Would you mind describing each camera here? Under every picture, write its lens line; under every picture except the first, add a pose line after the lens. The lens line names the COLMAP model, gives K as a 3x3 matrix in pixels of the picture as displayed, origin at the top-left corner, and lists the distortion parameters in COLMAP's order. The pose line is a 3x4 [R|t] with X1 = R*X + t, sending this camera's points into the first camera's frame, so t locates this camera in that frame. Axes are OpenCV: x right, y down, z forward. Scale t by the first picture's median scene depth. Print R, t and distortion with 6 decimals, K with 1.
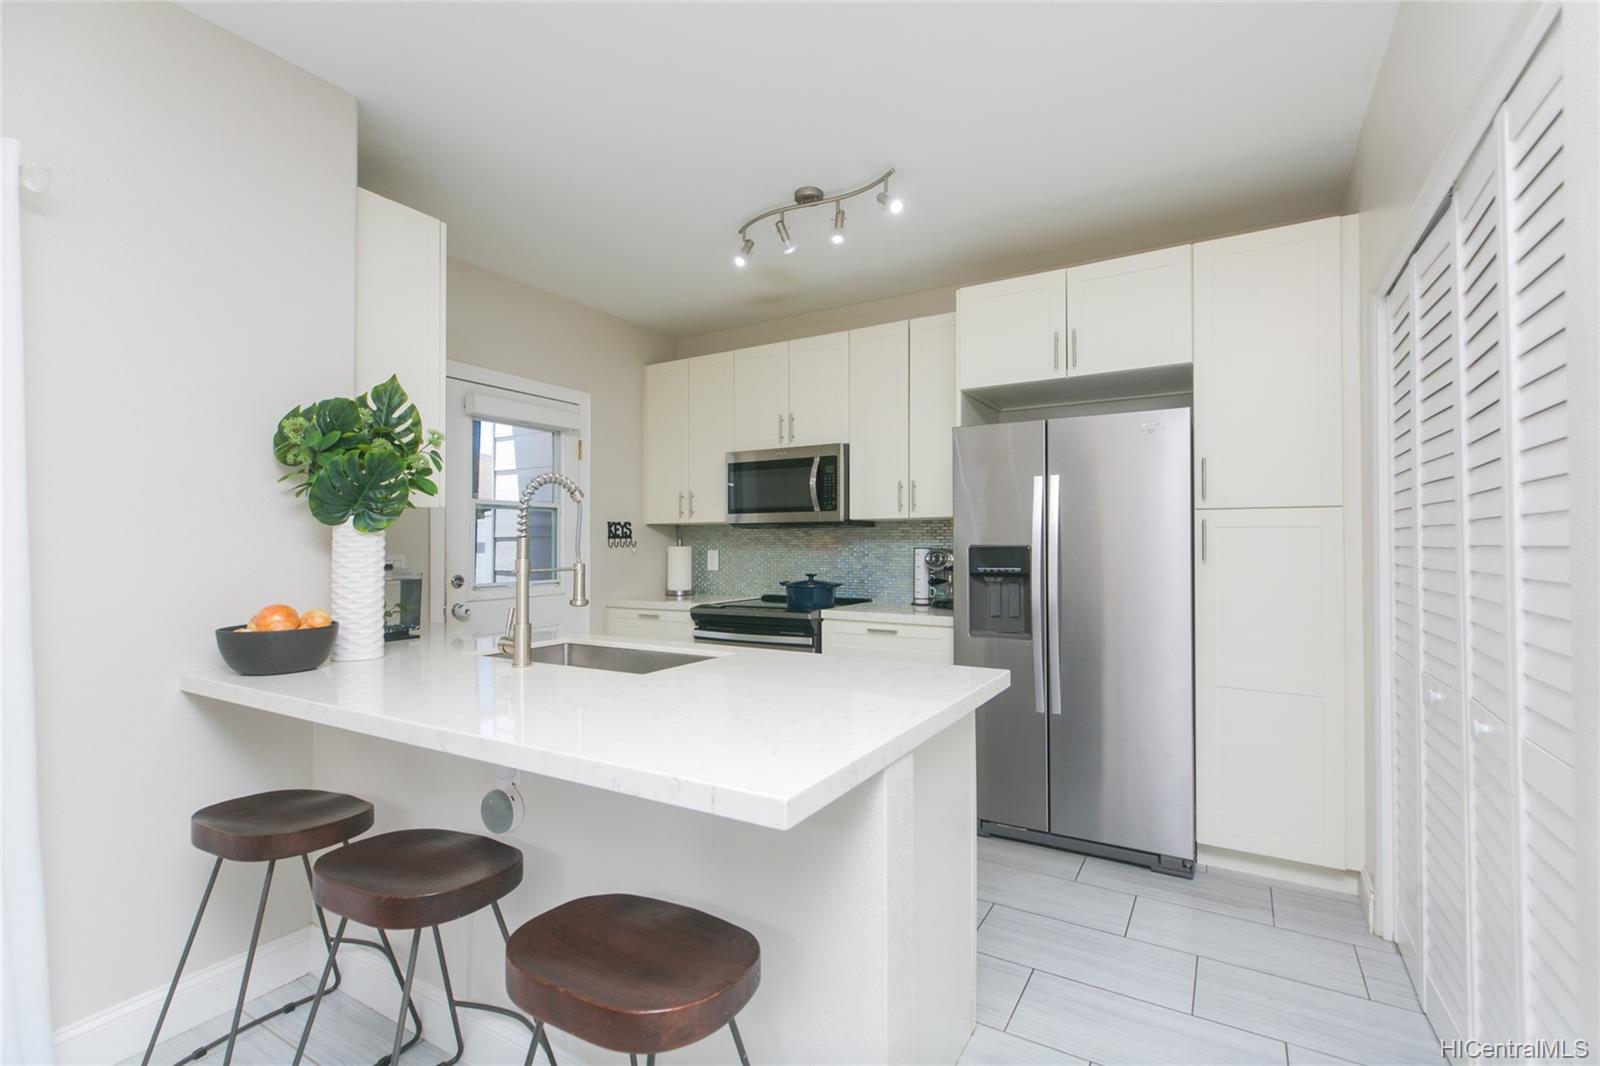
lens RADIAL K [[716.2, 0, 810.7], [0, 716.2, 539.5], [0, 0, 1]] dist [0.007056, -0.004360]
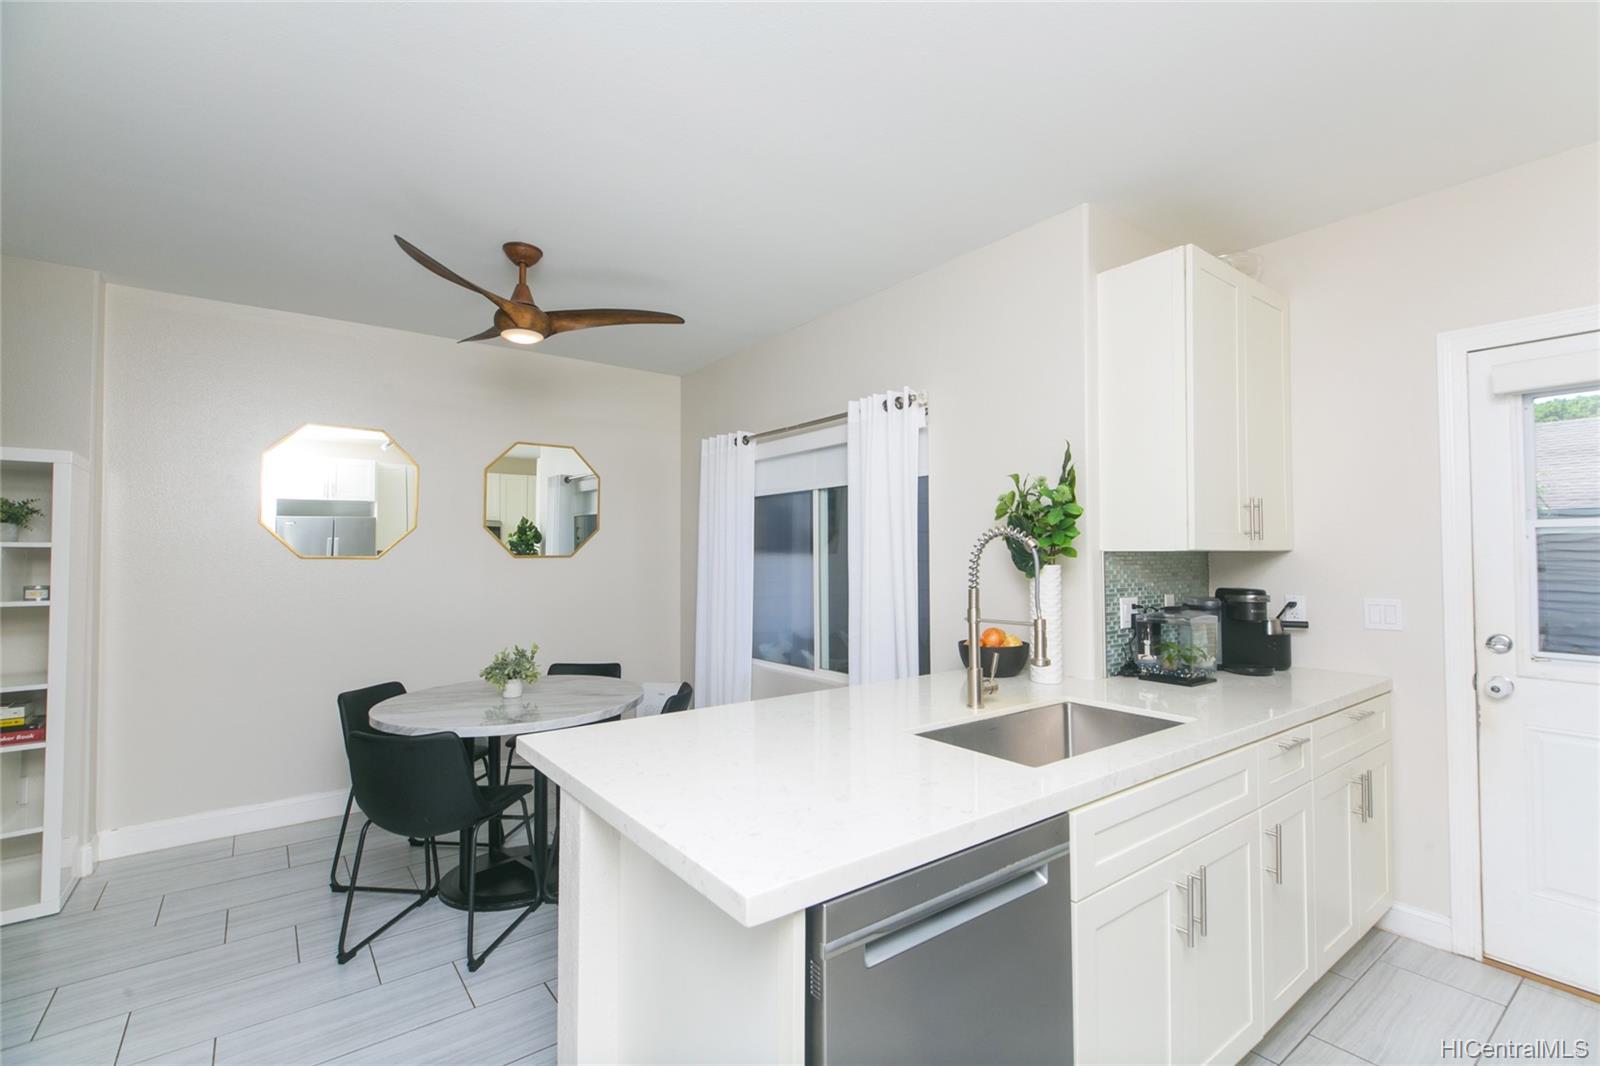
lens RADIAL K [[716.2, 0, 816.4], [0, 716.2, 537.5], [0, 0, 1]] dist [0.007056, -0.004360]
pose [[-0.381624, -0.021972, -0.924057, 0.353538], [0.004681, 0.999659, -0.025702, -0.027168], [0.924306, -0.014134, -0.381391, 0.608972]]
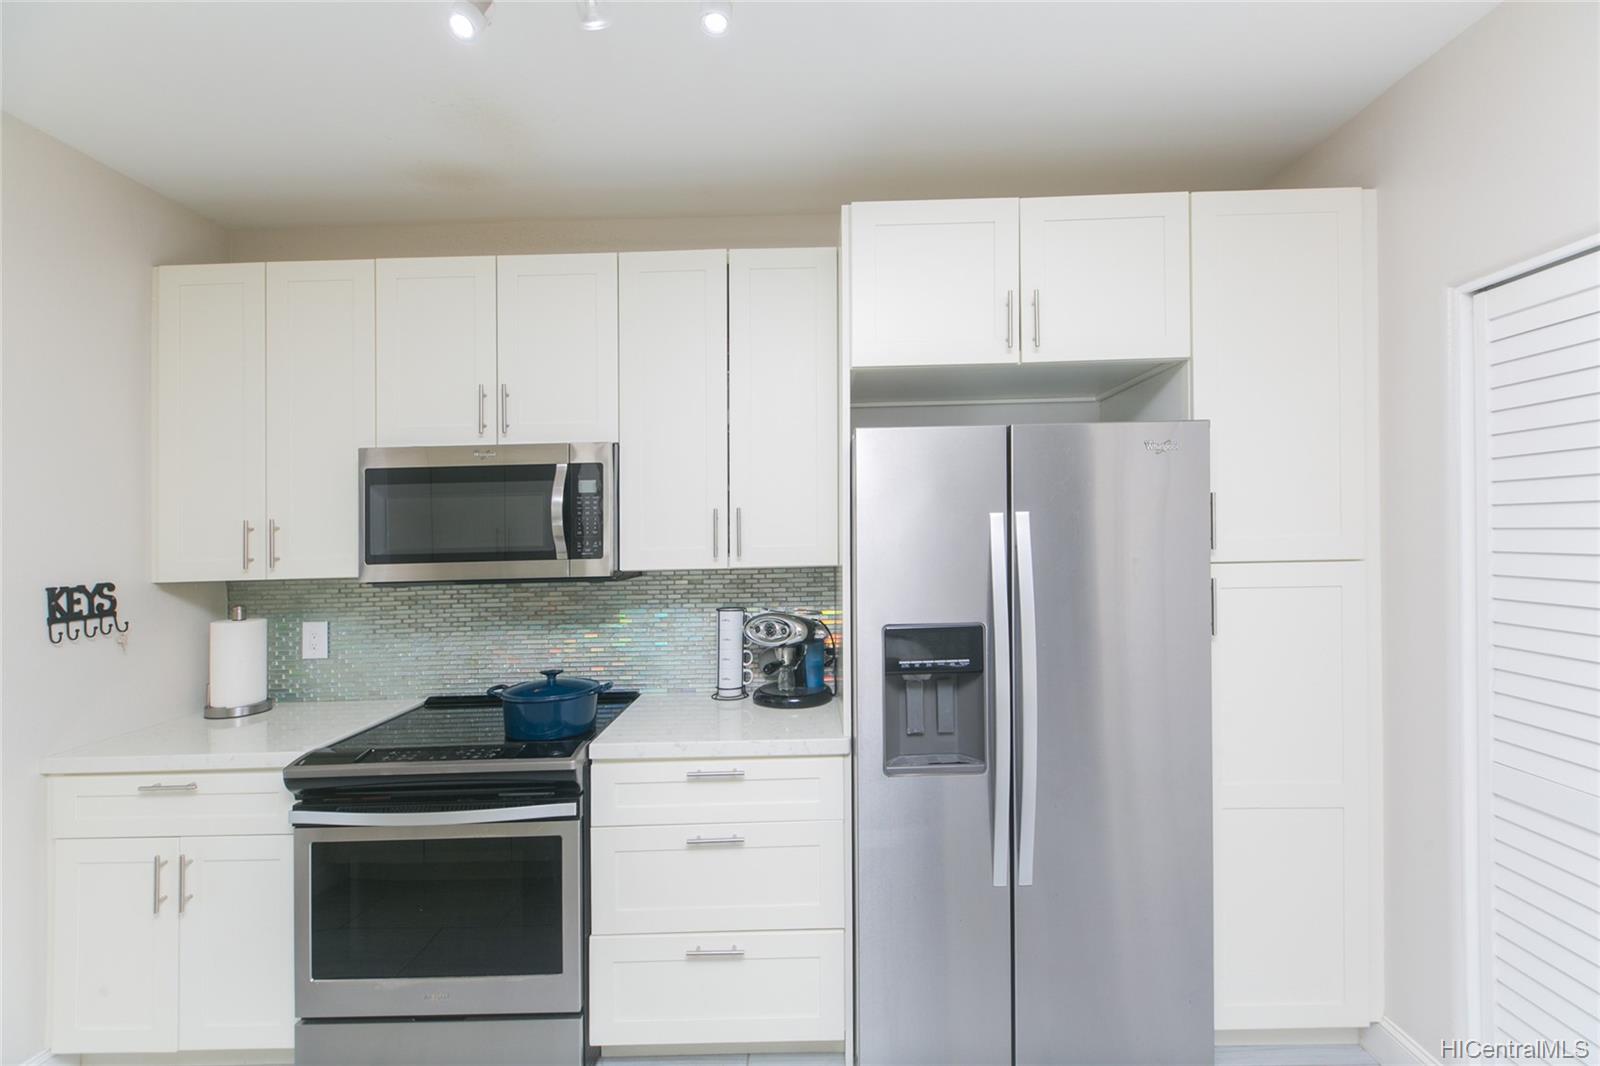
lens RADIAL K [[716.2, 0, 804.9], [0, 716.2, 511.7], [0, 0, 1]] dist [0.007056, -0.004360]
pose [[0.860963, -0.006989, 0.508620, -0.114542], [0.021638, 0.999504, -0.022893, -0.059923], [-0.508207, 0.030715, 0.860687, 0.412526]]
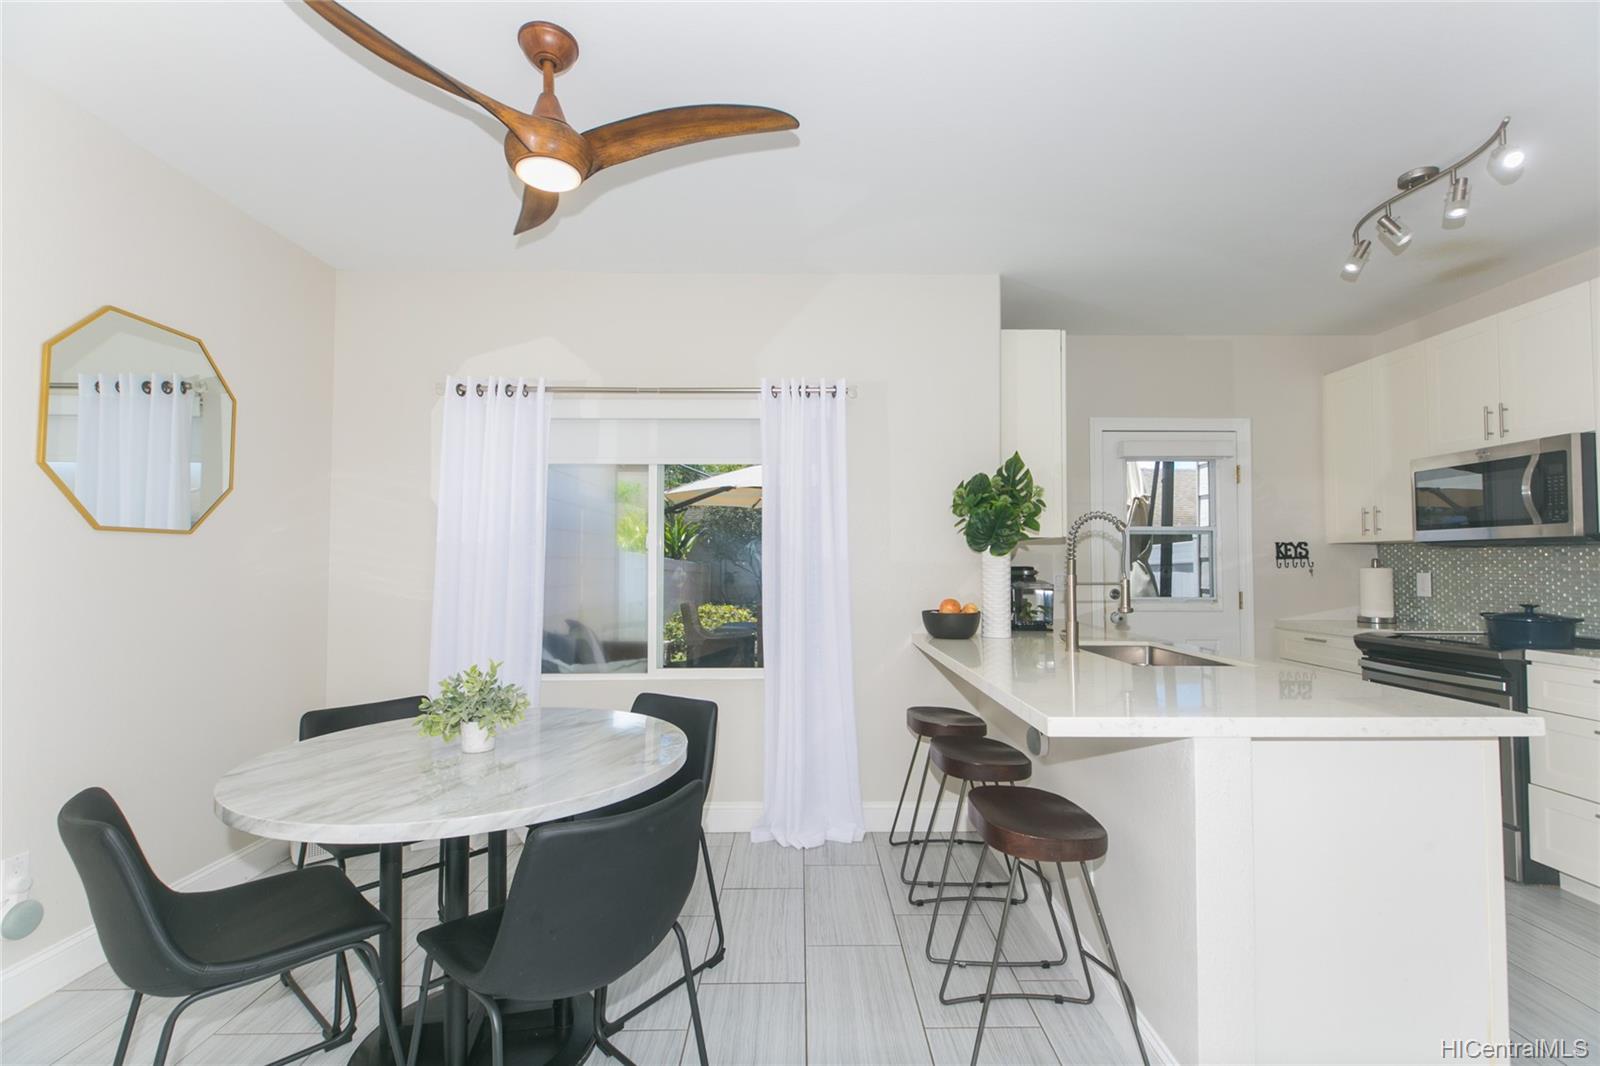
lens RADIAL K [[716.2, 0, 798.5], [0, 716.2, 542.2], [0, 0, 1]] dist [0.007056, -0.004360]
pose [[0.507218, -0.021665, -0.861545, 0.274739], [0.001405, 0.999703, -0.024312, -0.001818], [0.861816, 0.011122, 0.507098, -0.088323]]
